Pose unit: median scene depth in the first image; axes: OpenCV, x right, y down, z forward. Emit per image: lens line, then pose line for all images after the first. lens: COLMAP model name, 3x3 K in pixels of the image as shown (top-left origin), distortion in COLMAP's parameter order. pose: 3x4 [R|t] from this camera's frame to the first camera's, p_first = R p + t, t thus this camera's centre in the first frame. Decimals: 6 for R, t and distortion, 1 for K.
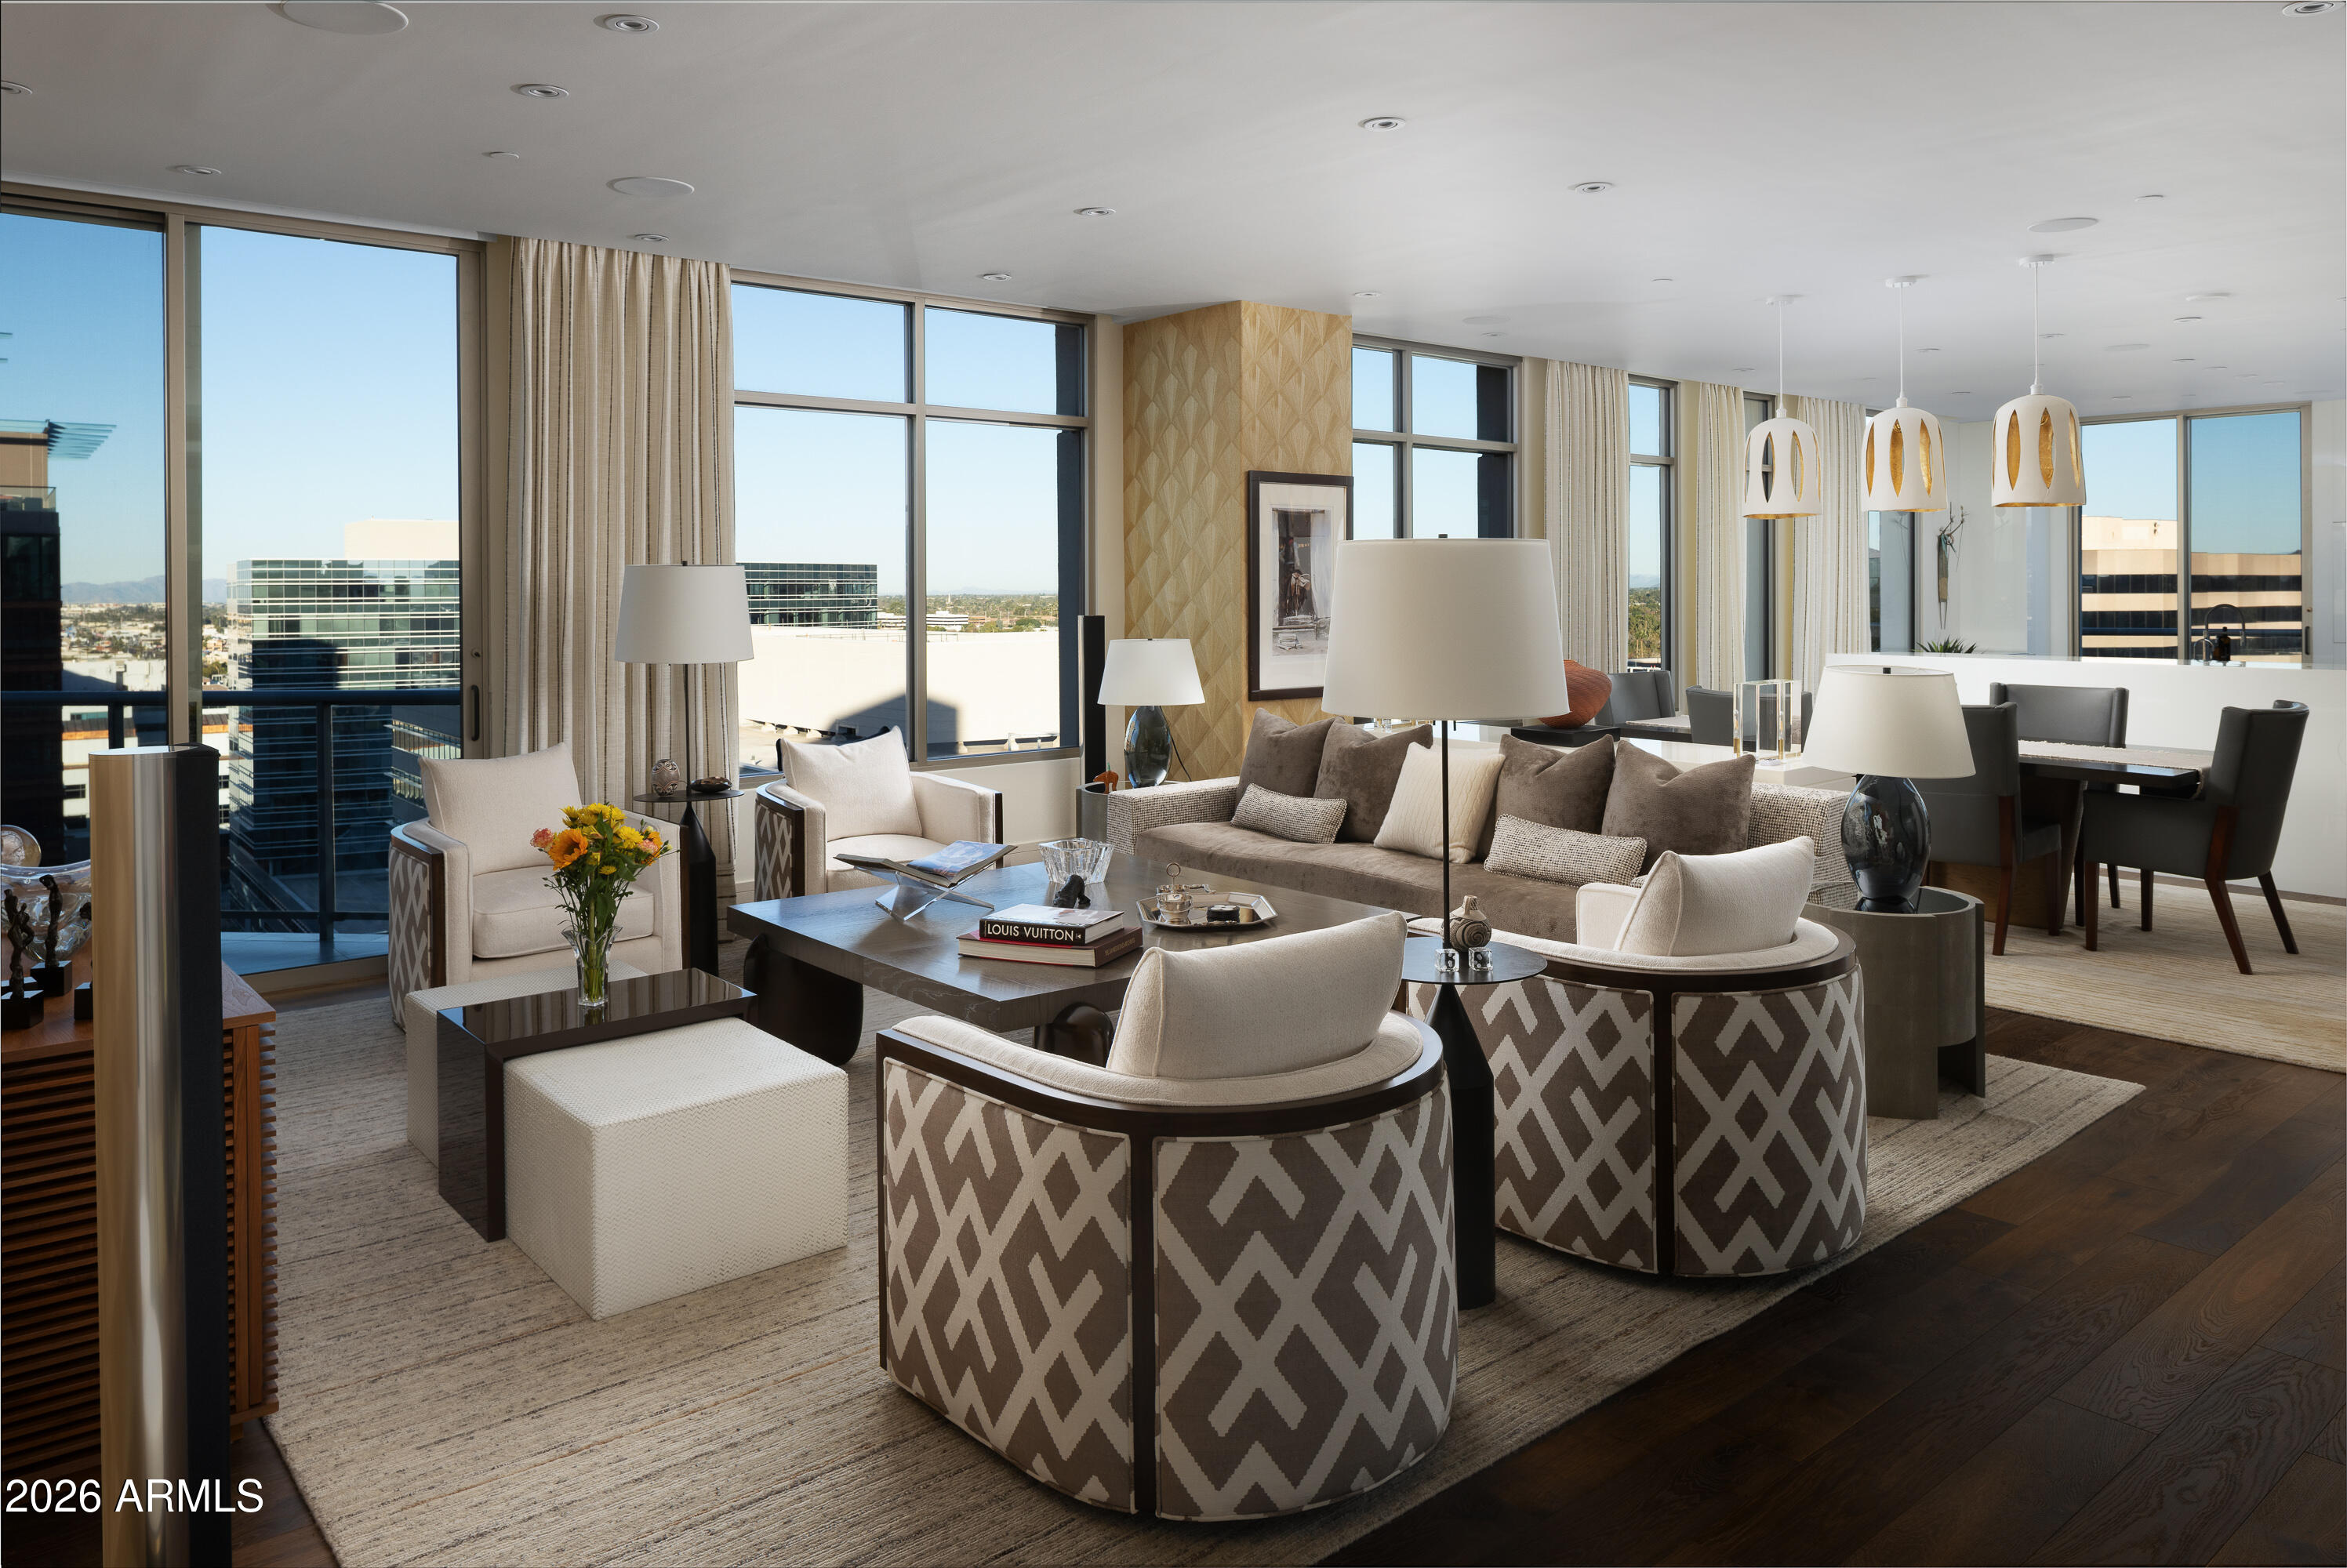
lens RADIAL K [[1596.8, 0, 1173.4], [0, 1596.8, 778.3], [0, 0, 1]] dist [-0.017727, -0.000027]
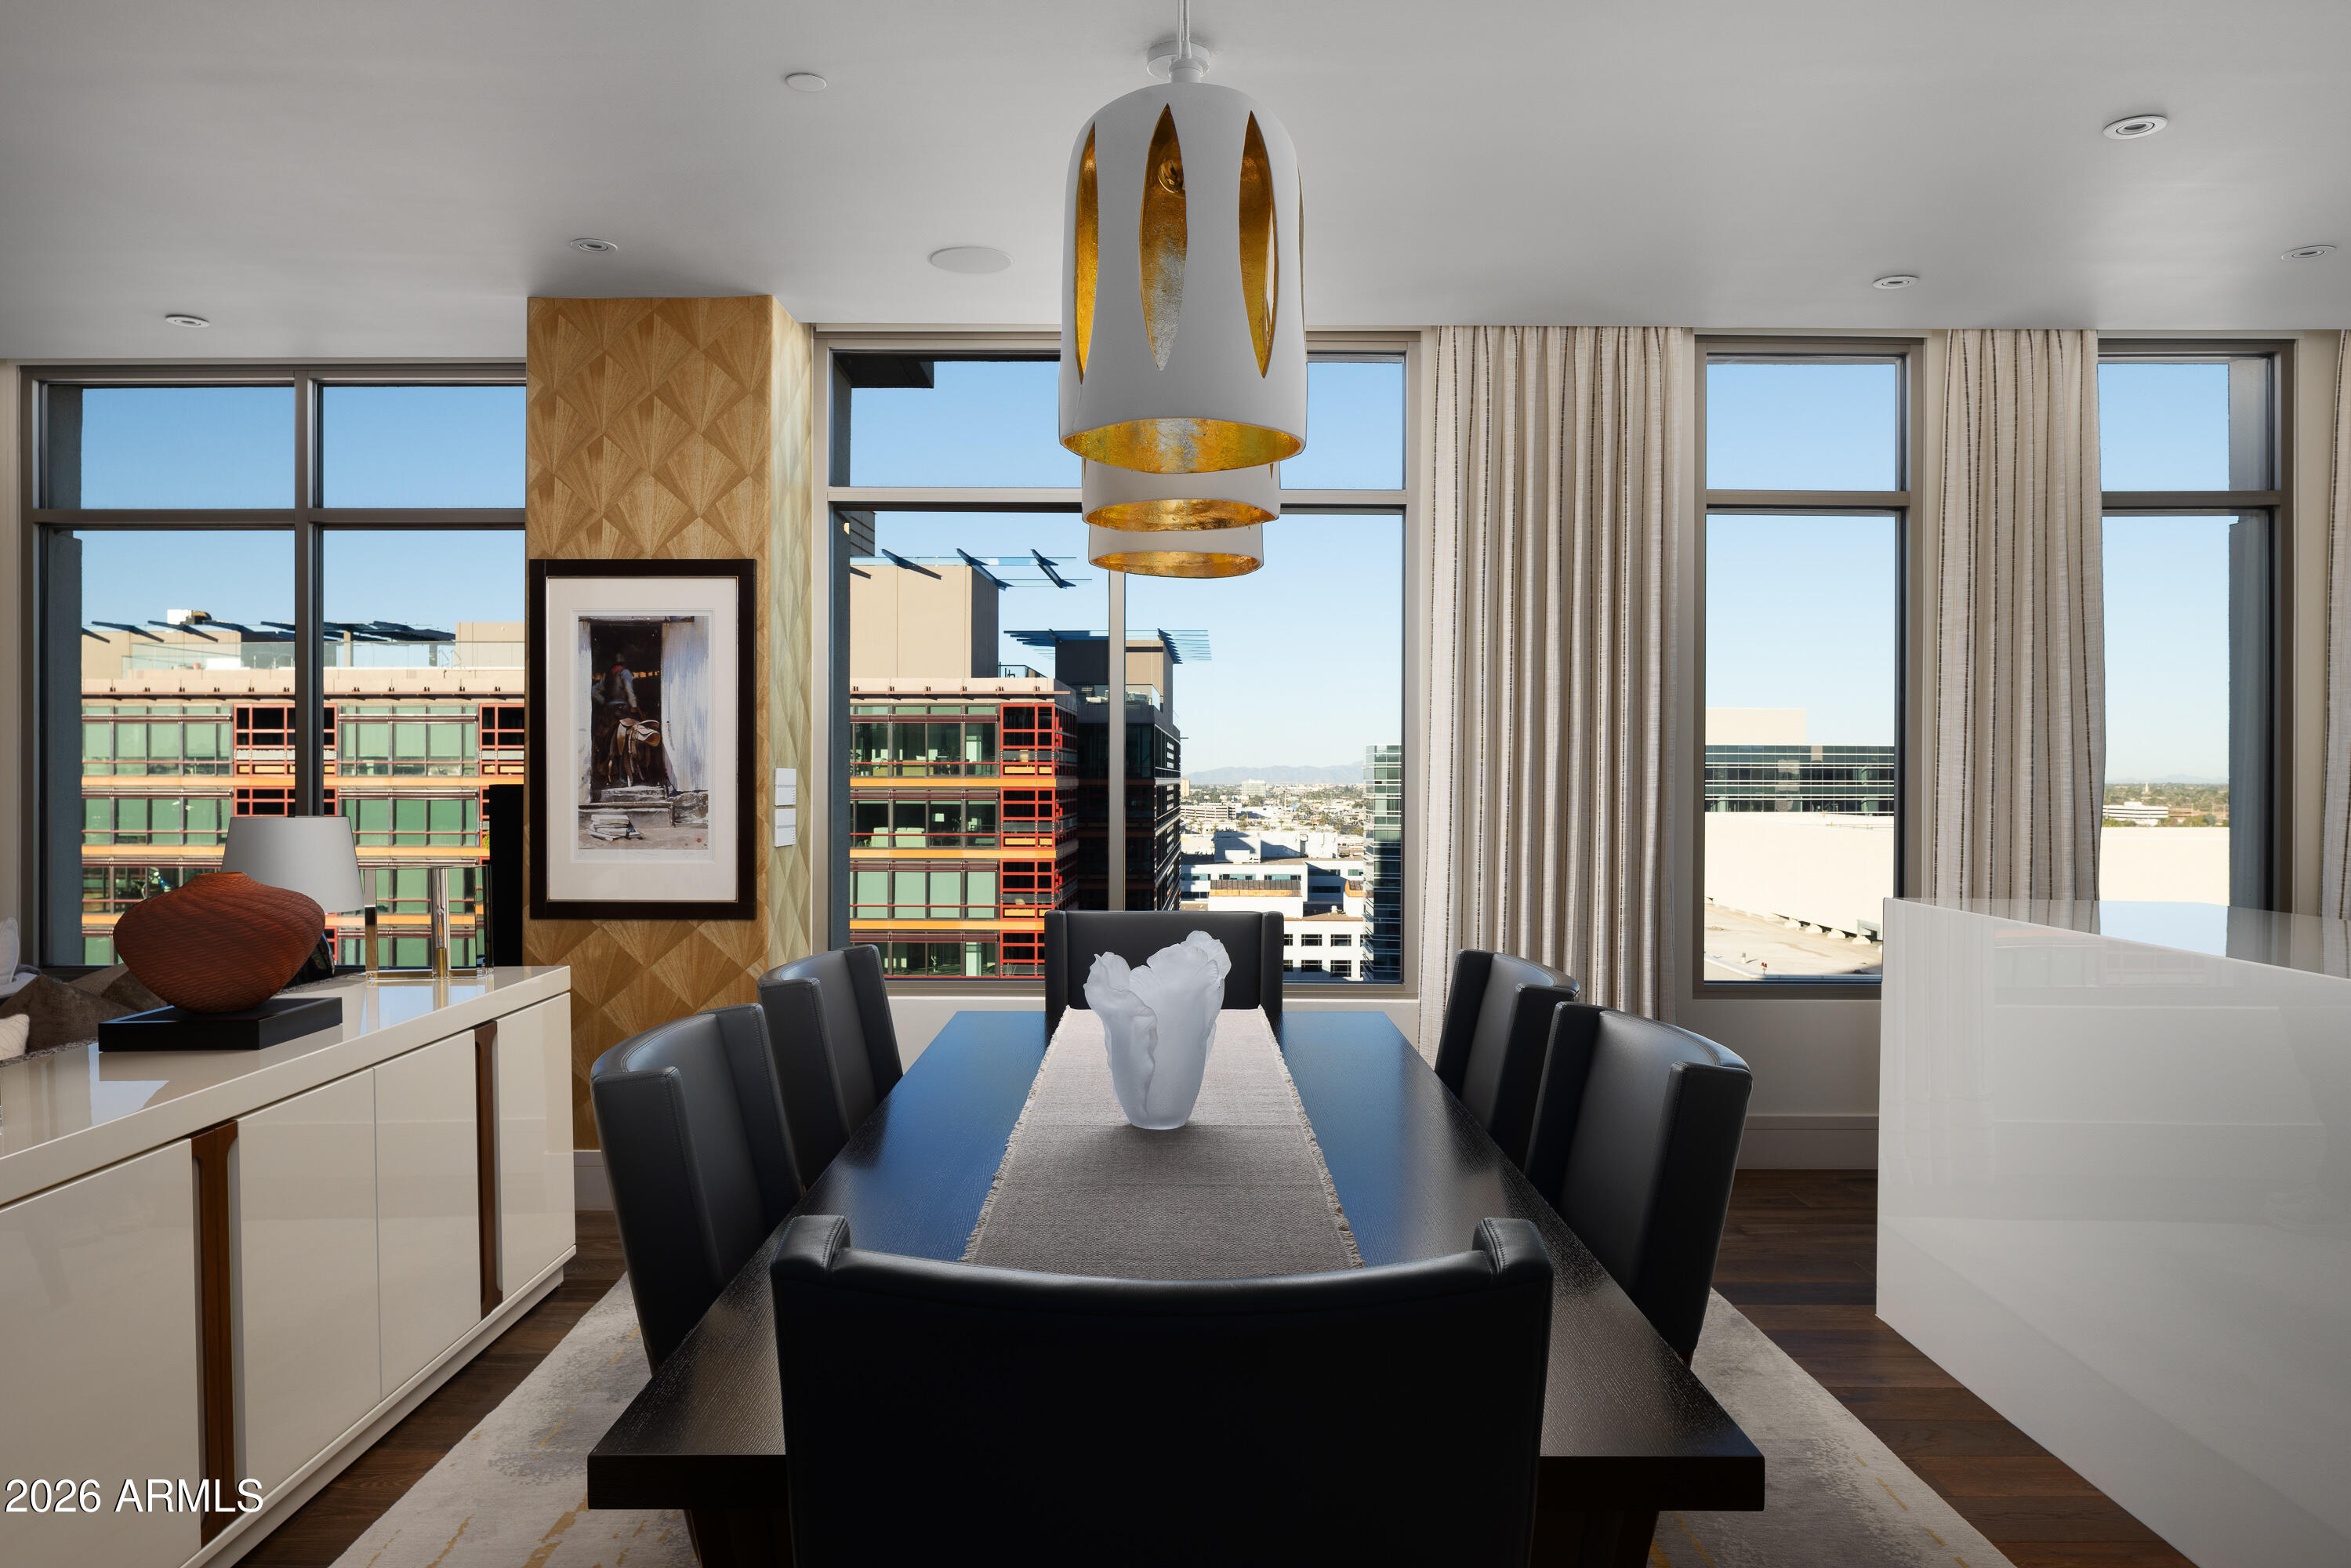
lens RADIAL K [[1599.7, 0, 1178.7], [0, 1599.7, 794.9], [0, 0, 1]] dist [-0.017727, -0.000027]
pose [[0.776449, 0.013484, -0.630036, 0.621405], [-0.079975, 0.993796, -0.077291, -0.067727], [0.625085, 0.110400, 0.772710, 0.648847]]
